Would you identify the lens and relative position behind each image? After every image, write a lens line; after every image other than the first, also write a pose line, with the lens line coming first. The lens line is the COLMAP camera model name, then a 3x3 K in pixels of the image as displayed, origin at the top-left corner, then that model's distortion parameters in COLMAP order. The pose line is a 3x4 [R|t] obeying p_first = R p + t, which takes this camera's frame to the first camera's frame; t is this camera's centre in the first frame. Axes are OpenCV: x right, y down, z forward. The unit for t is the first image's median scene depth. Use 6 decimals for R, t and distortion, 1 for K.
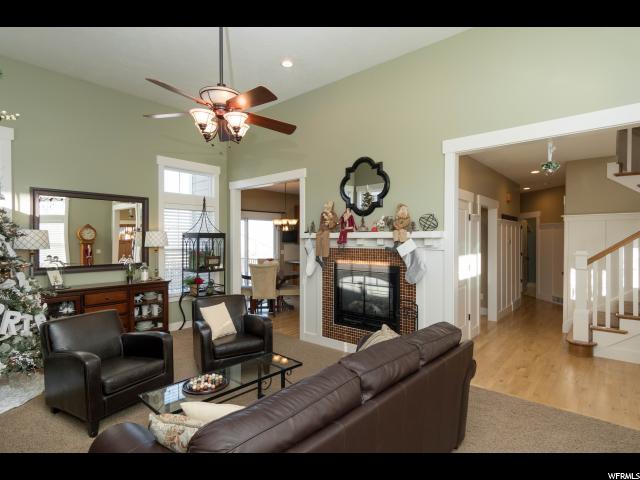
lens RADIAL K [[339.8, 0, 316.7], [0, 339.8, 239.9], [0, 0, 1]] dist [0.005858, 0.000239]
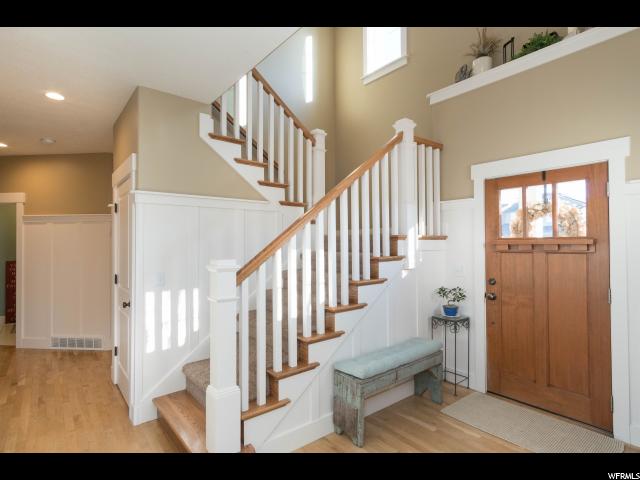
lens RADIAL K [[339.8, 0, 315.6], [0, 339.8, 239.6], [0, 0, 1]] dist [0.005858, 0.000239]
pose [[0.177759, 0.018039, 0.983909, 0.294954], [0.006307, 0.999791, -0.019469, 0.014992], [-0.984054, 0.009667, 0.177608, 0.689843]]
